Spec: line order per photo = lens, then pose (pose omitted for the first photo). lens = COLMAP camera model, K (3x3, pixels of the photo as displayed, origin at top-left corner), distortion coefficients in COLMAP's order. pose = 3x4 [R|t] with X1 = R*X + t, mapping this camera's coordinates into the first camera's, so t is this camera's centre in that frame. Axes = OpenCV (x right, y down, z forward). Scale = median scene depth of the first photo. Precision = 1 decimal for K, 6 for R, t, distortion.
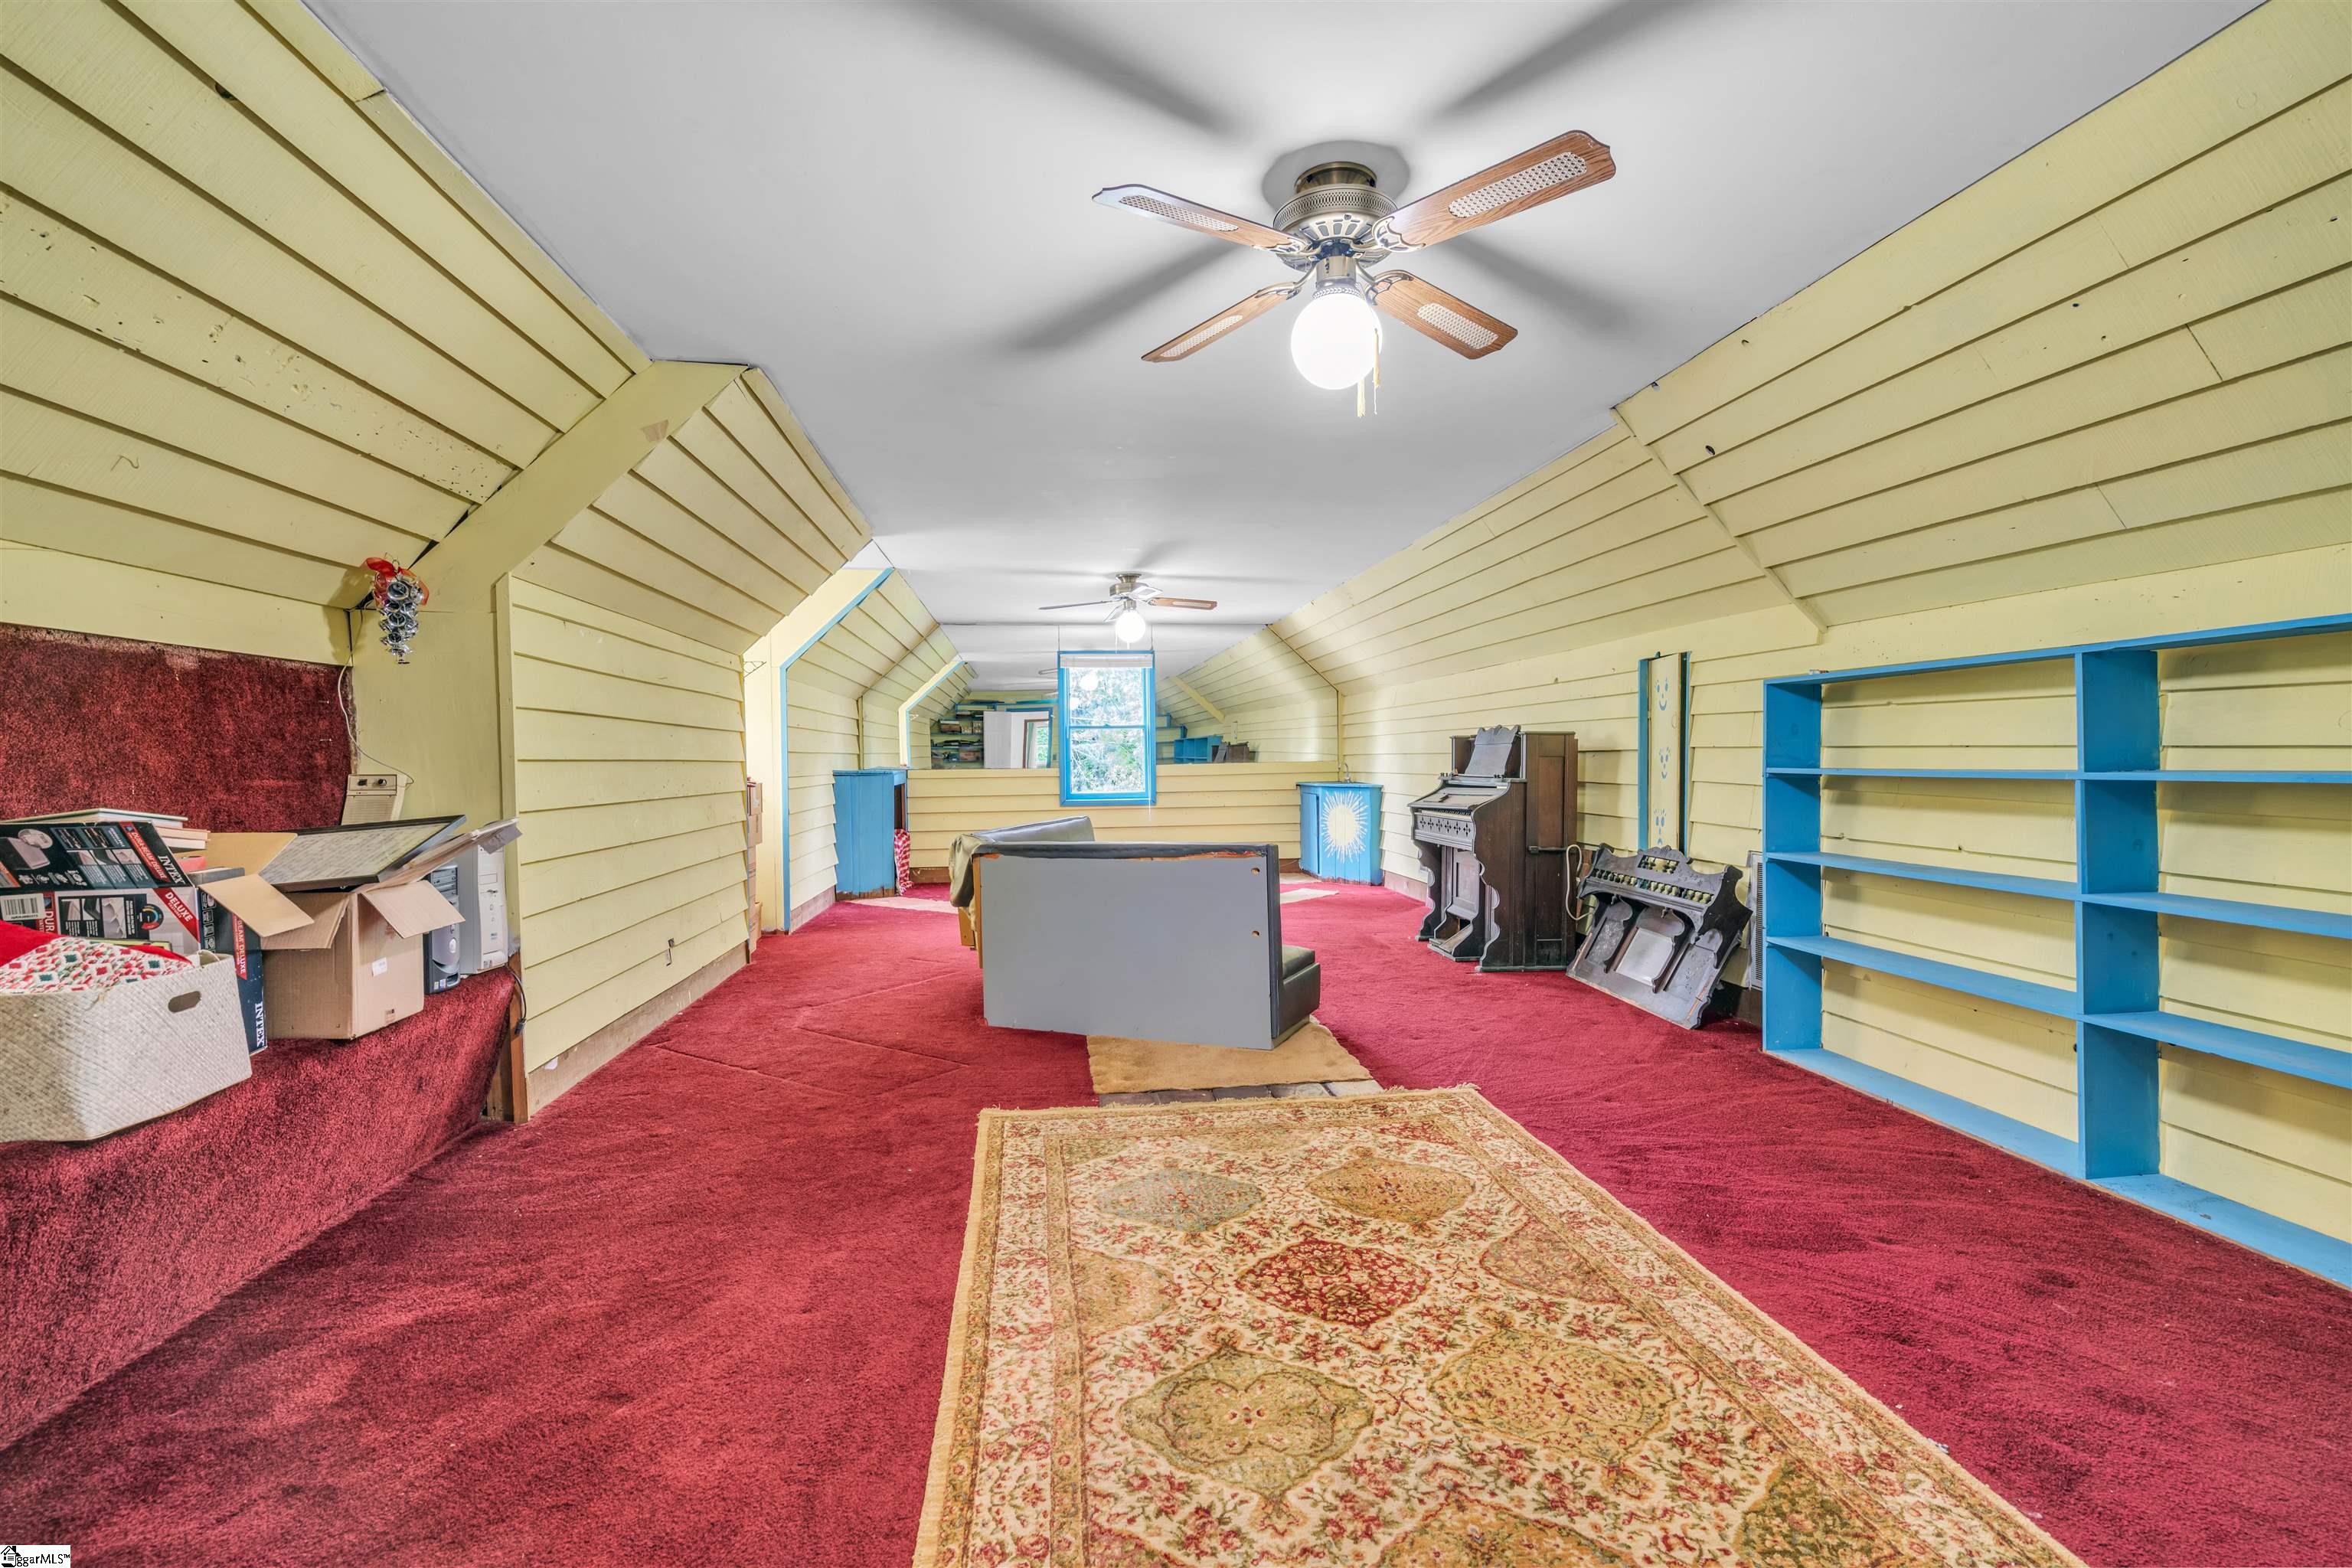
lens RADIAL K [[1082.9, 0, 1175.8], [0, 1082.9, 779.5], [0, 0, 1]] dist [-0.002417, 0.000815]
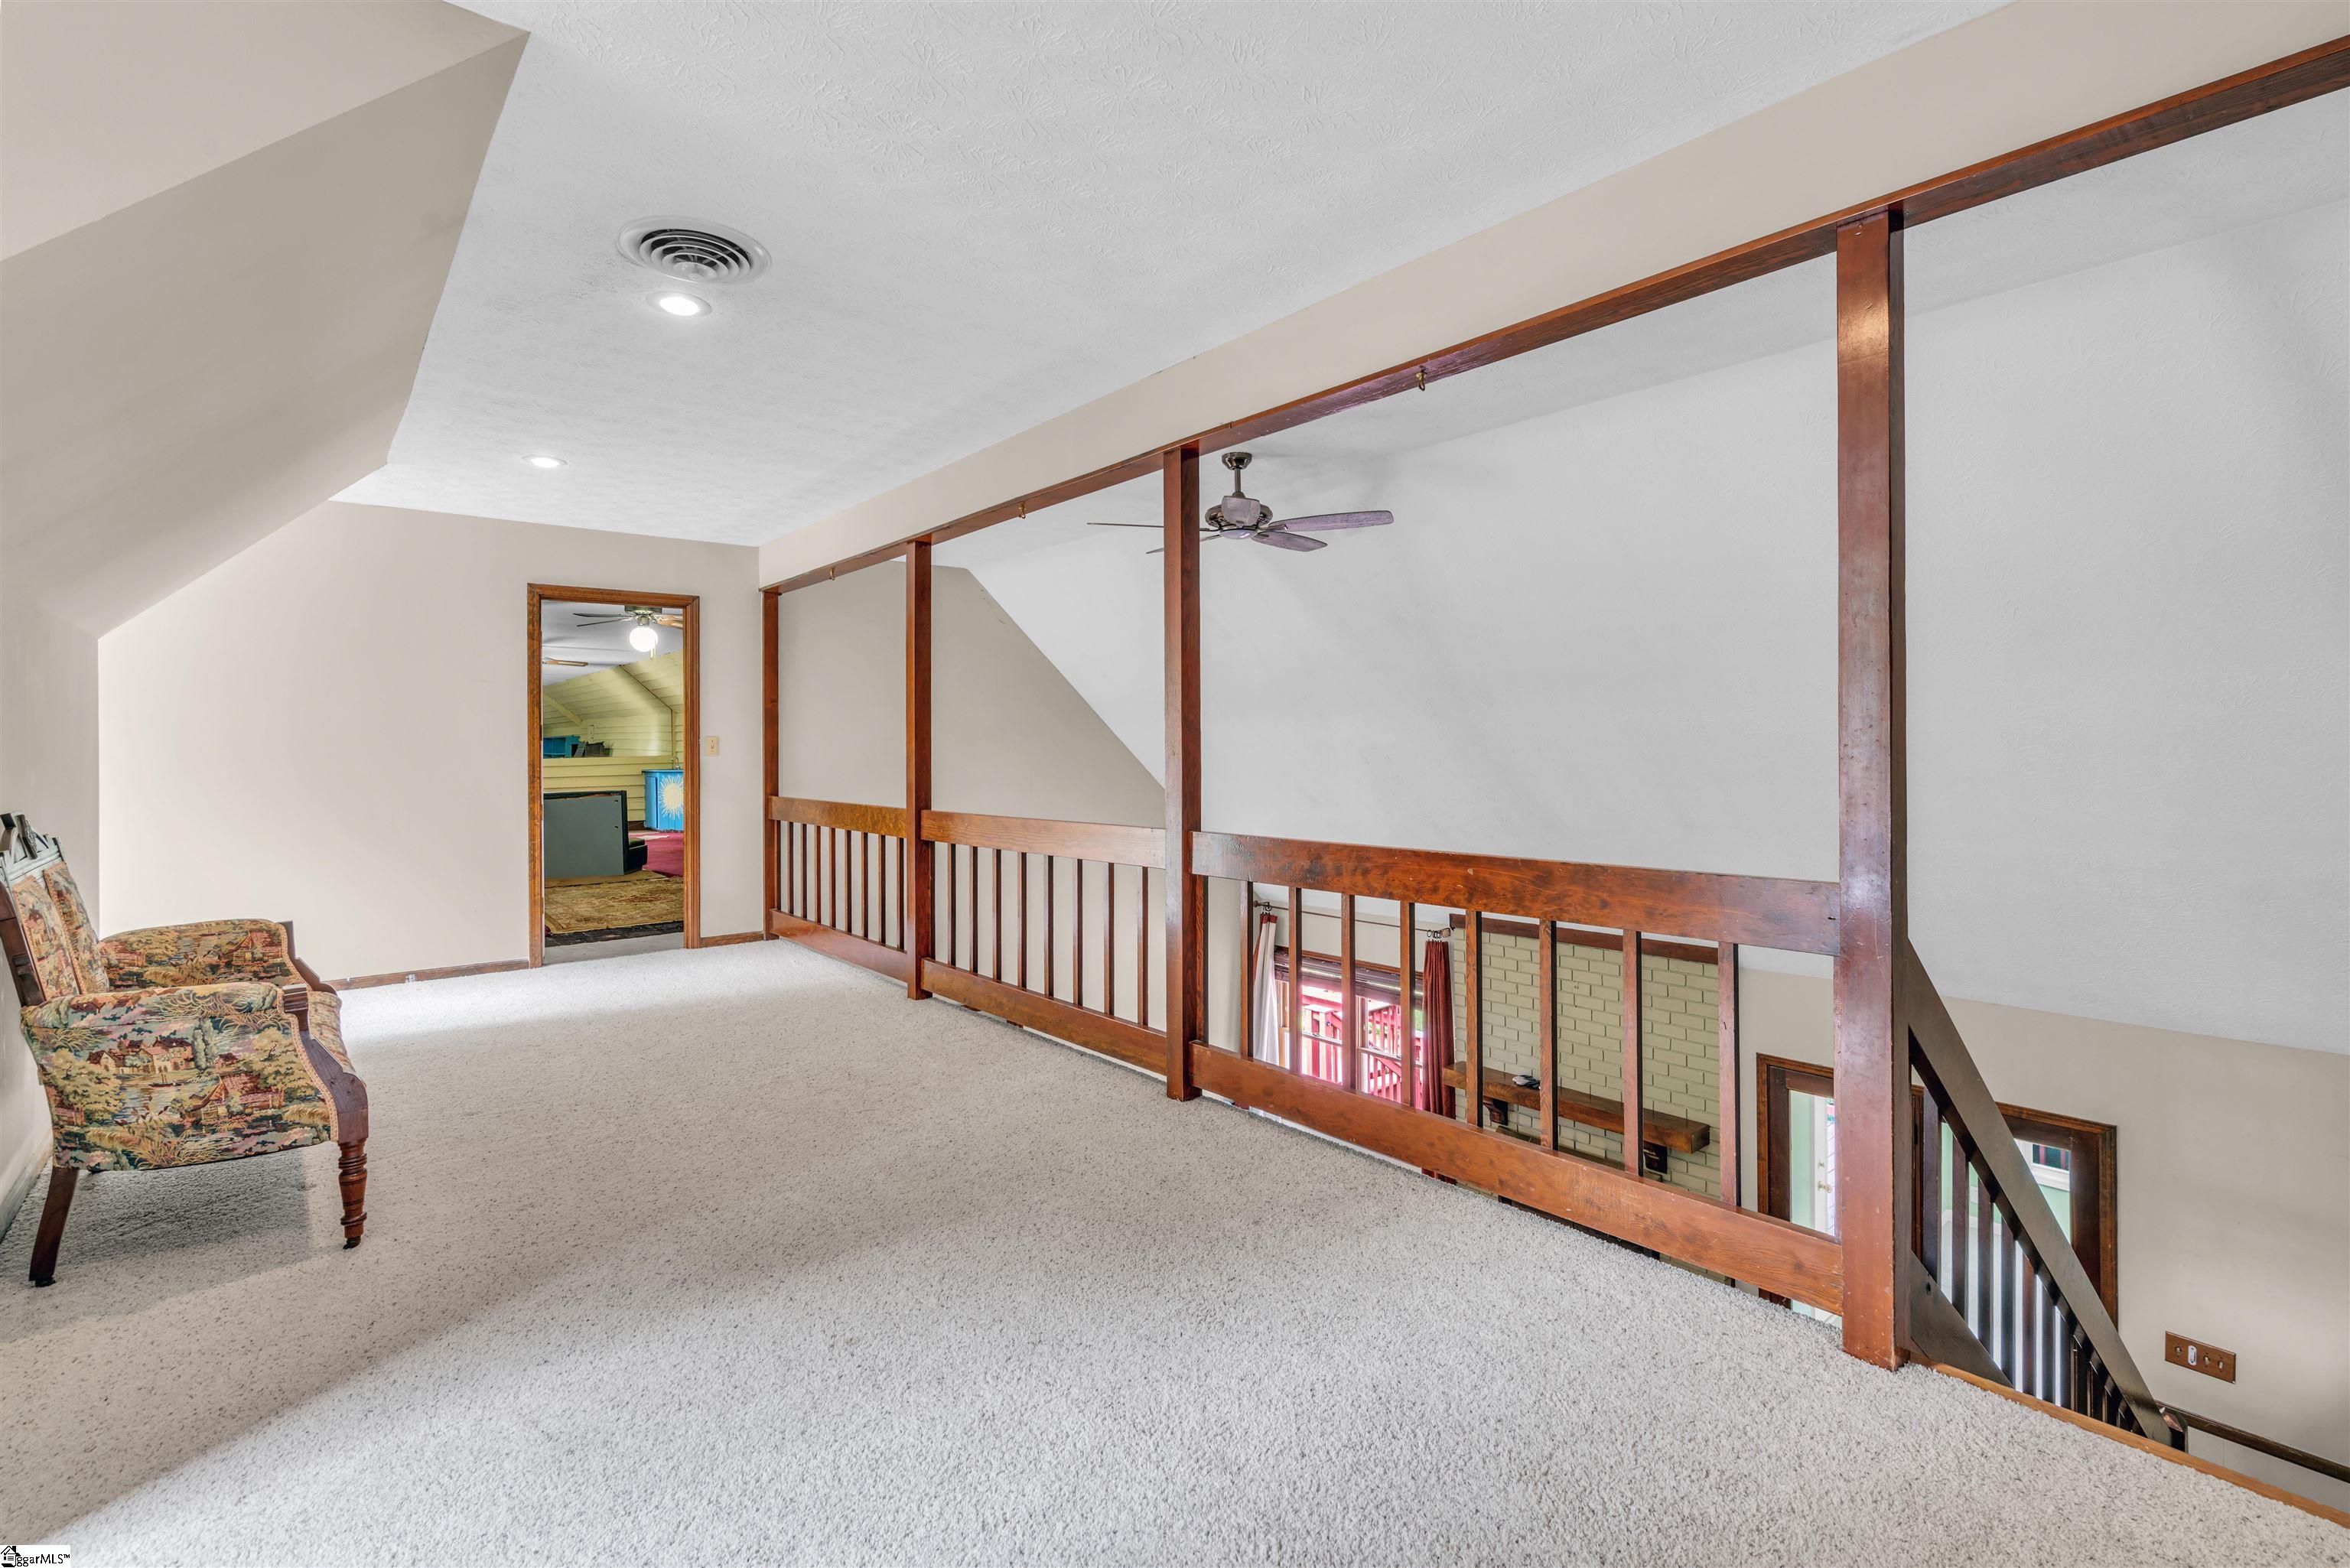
lens RADIAL K [[1081.9, 0, 1169.7], [0, 1081.9, 768.1], [0, 0, 1]] dist [-0.002417, 0.000815]
pose [[0.848236, 0.008758, 0.529547, -0.054862], [-0.001241, 0.999893, -0.014548, 0.019070], [-0.529618, 0.011683, 0.848156, -0.580185]]
